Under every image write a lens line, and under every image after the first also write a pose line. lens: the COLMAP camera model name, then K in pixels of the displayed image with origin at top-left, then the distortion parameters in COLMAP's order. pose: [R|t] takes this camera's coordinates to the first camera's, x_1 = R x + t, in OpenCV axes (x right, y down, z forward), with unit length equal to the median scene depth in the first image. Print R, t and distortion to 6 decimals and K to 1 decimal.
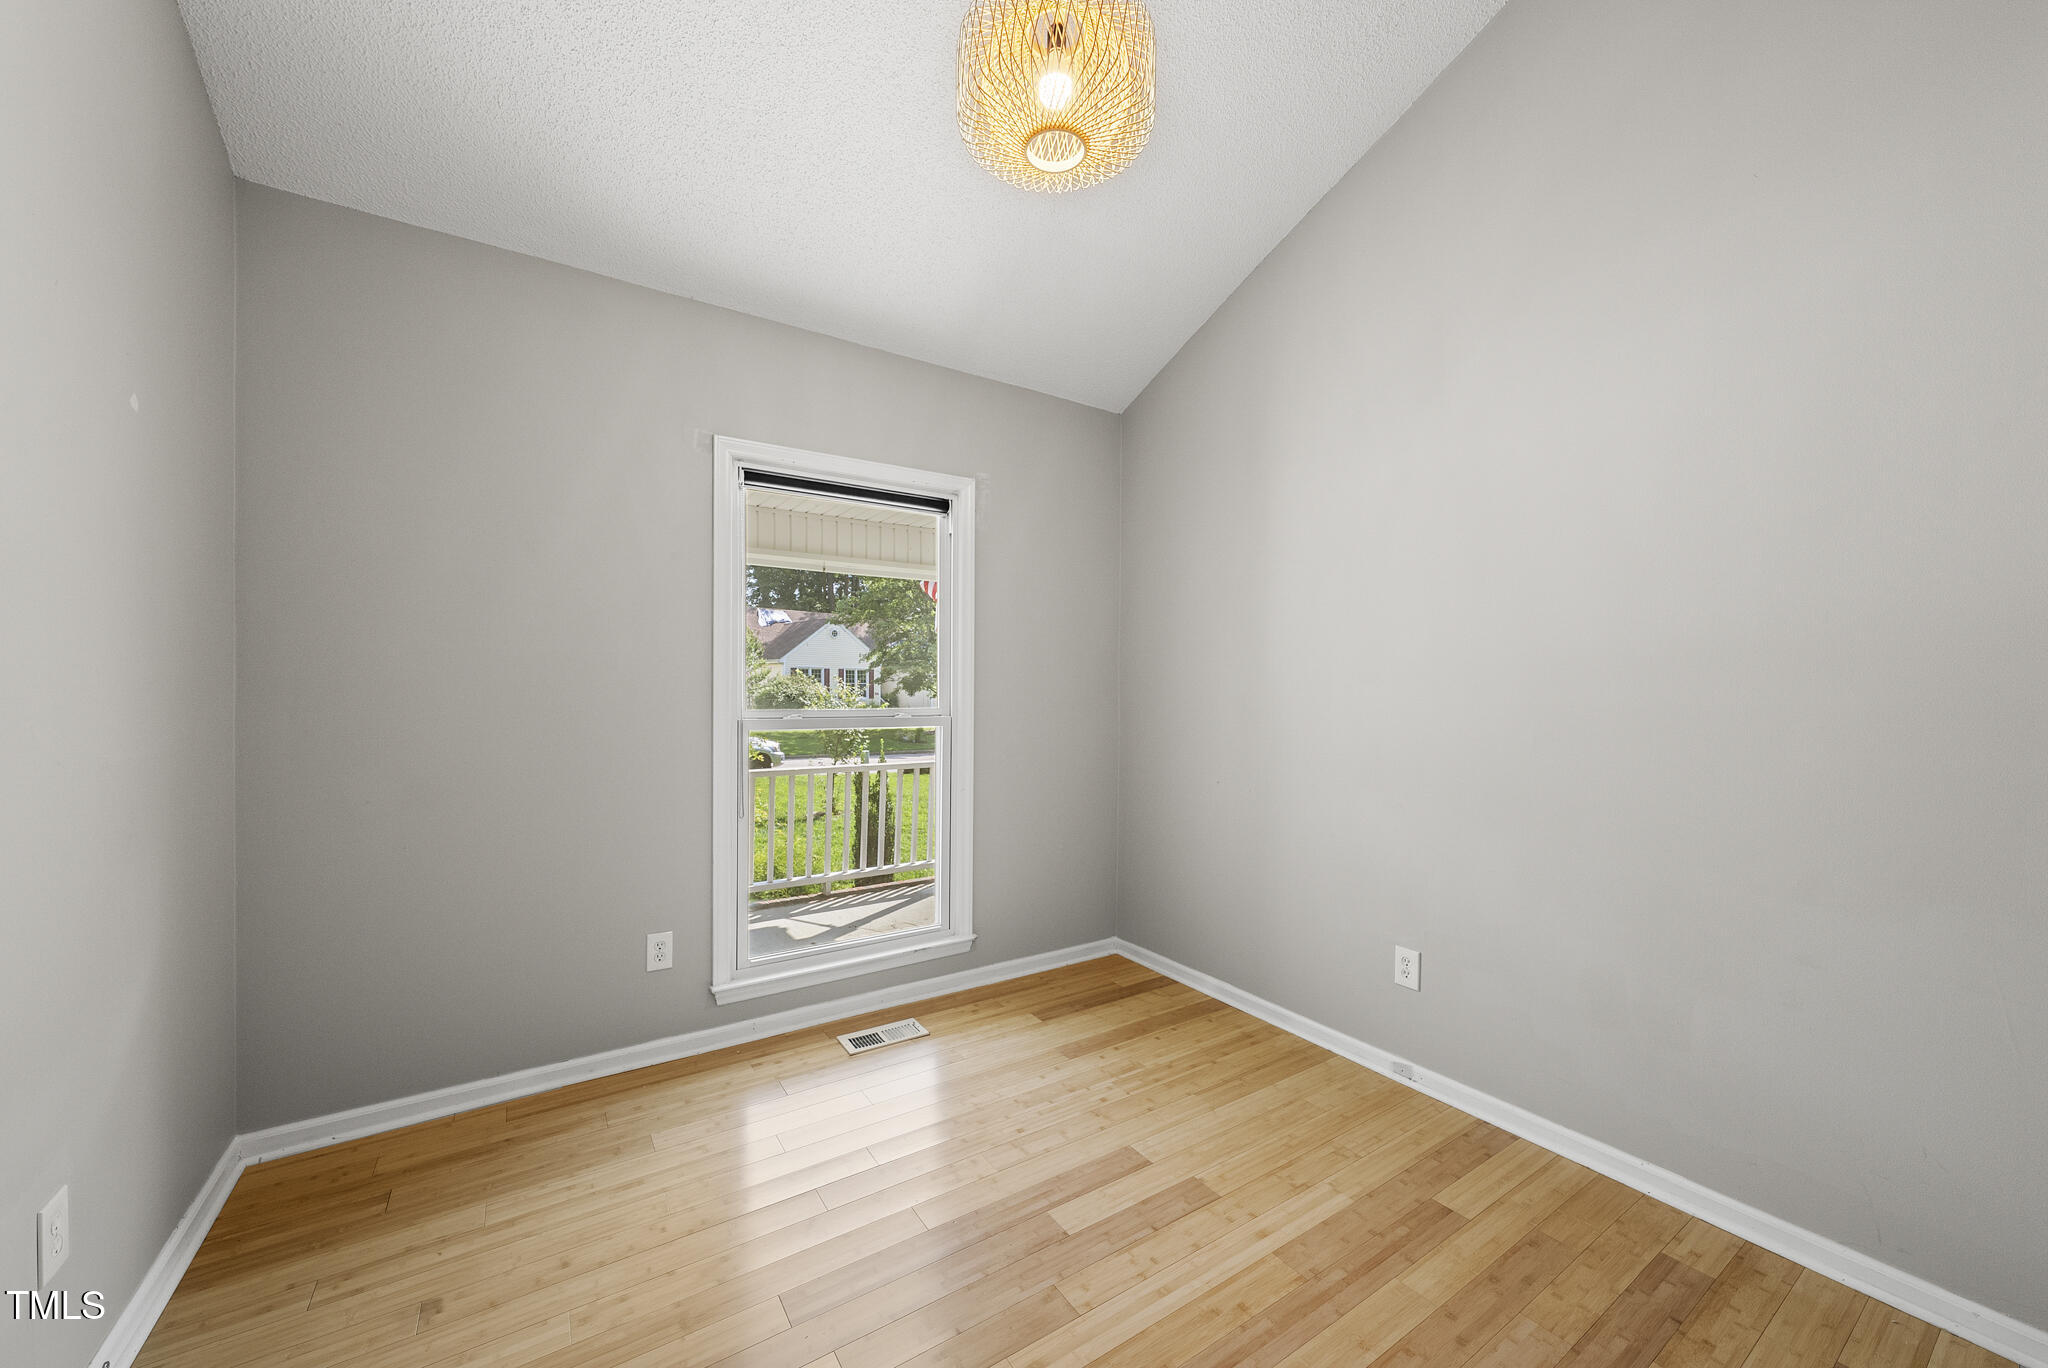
lens RADIAL K [[767.1, 0, 1019.6], [0, 767.1, 689.9], [0, 0, 1]] dist [-0.000855, -0.000034]
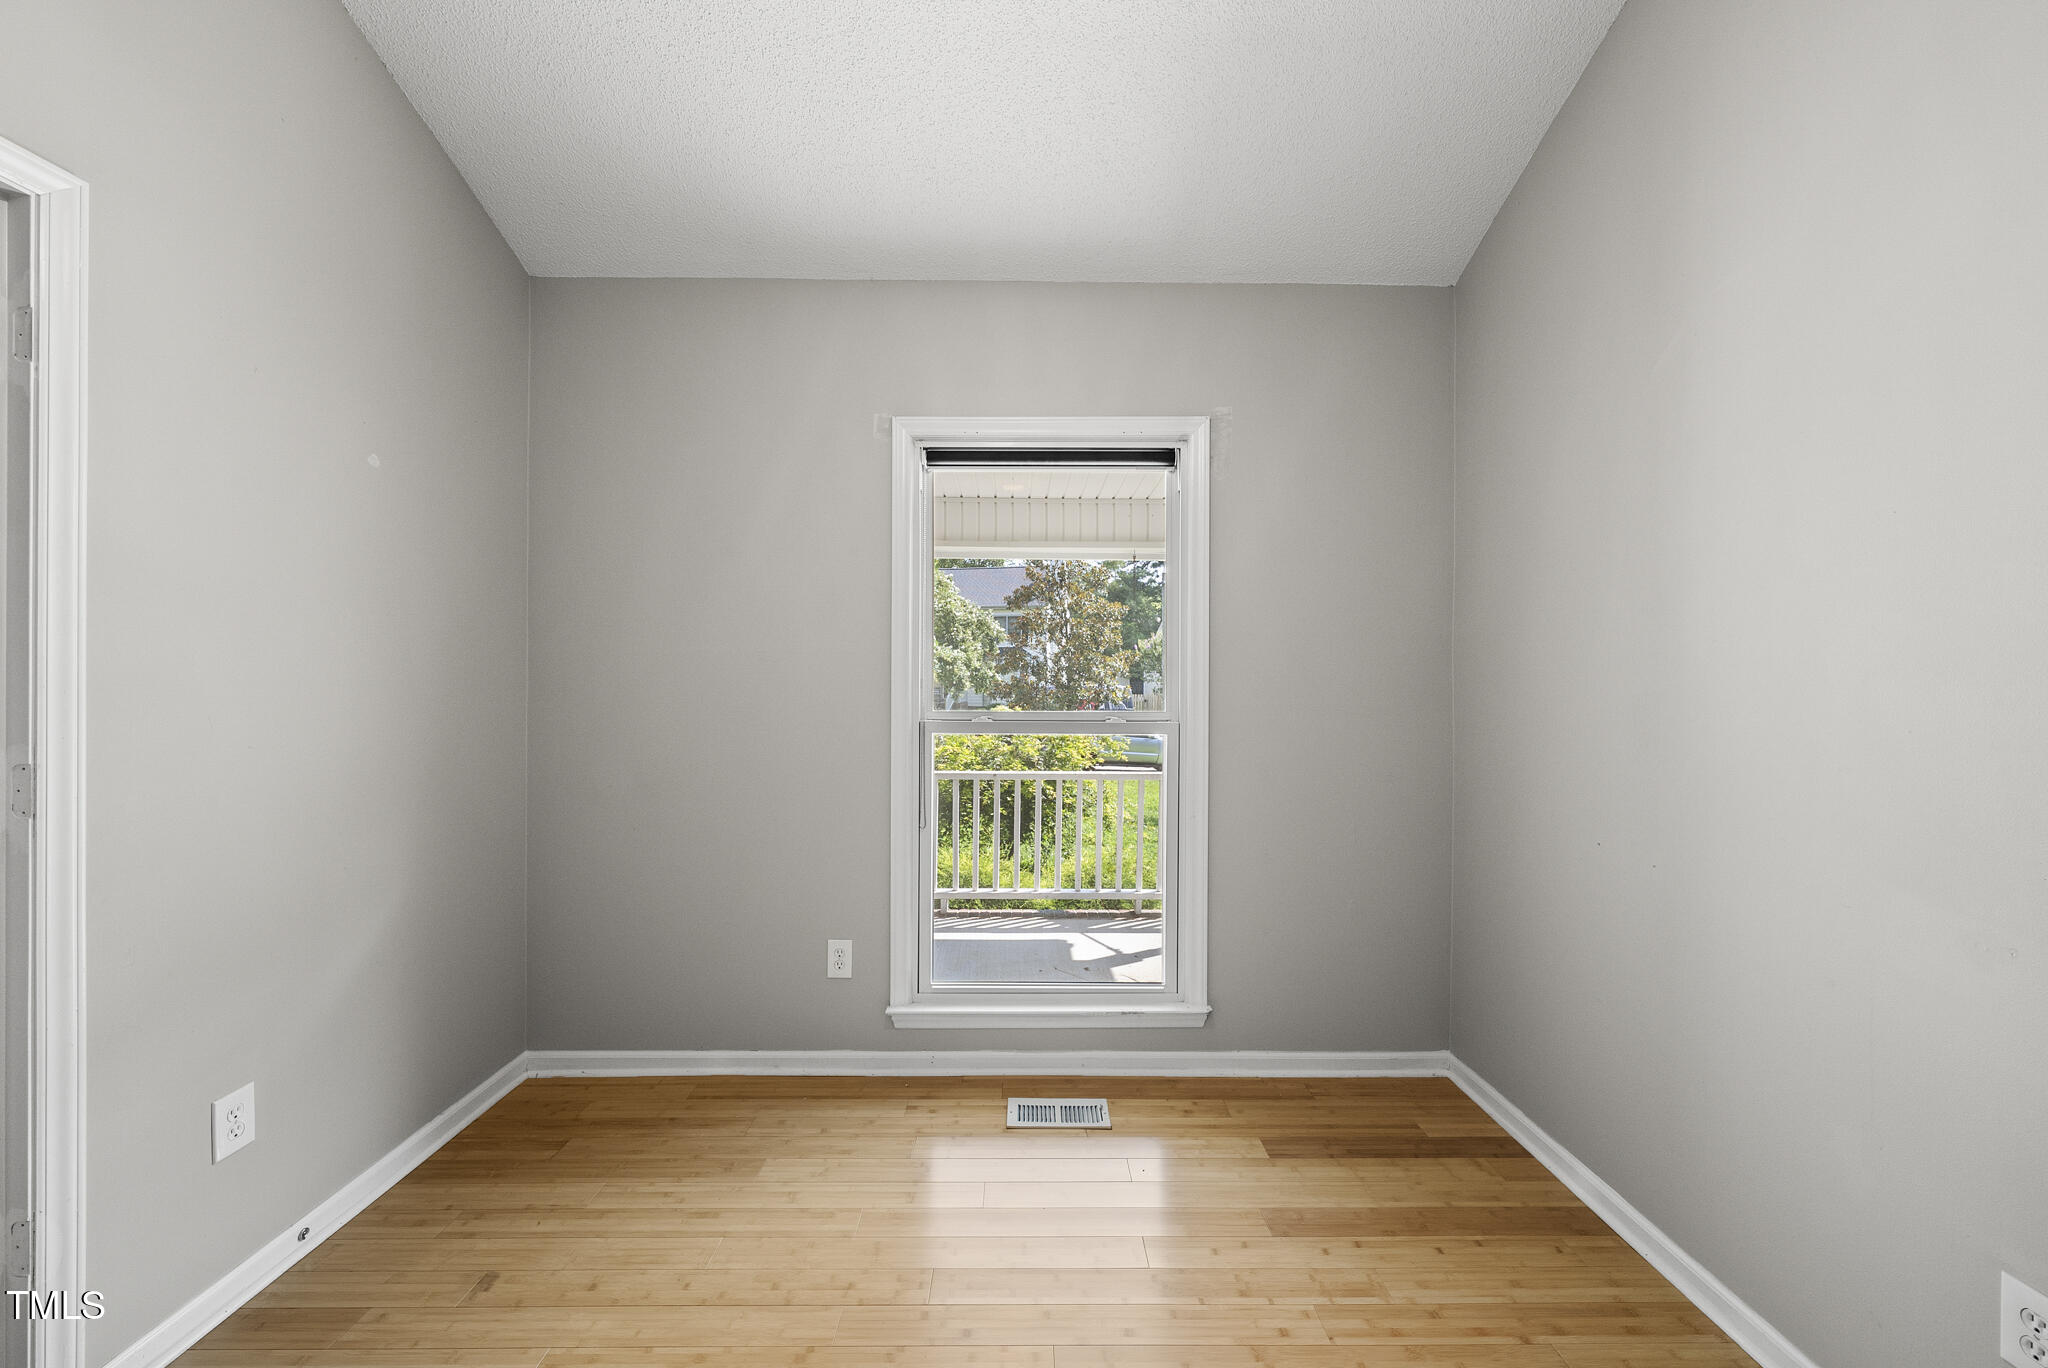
lens RADIAL K [[767.1, 0, 1013.3], [0, 767.1, 680.1], [0, 0, 1]] dist [-0.000855, -0.000034]
pose [[0.839801, -0.004949, -0.542873, 0.230544], [-0.000522, 0.999951, -0.009924, -0.001275], [0.542895, 0.008618, 0.839756, 0.289399]]
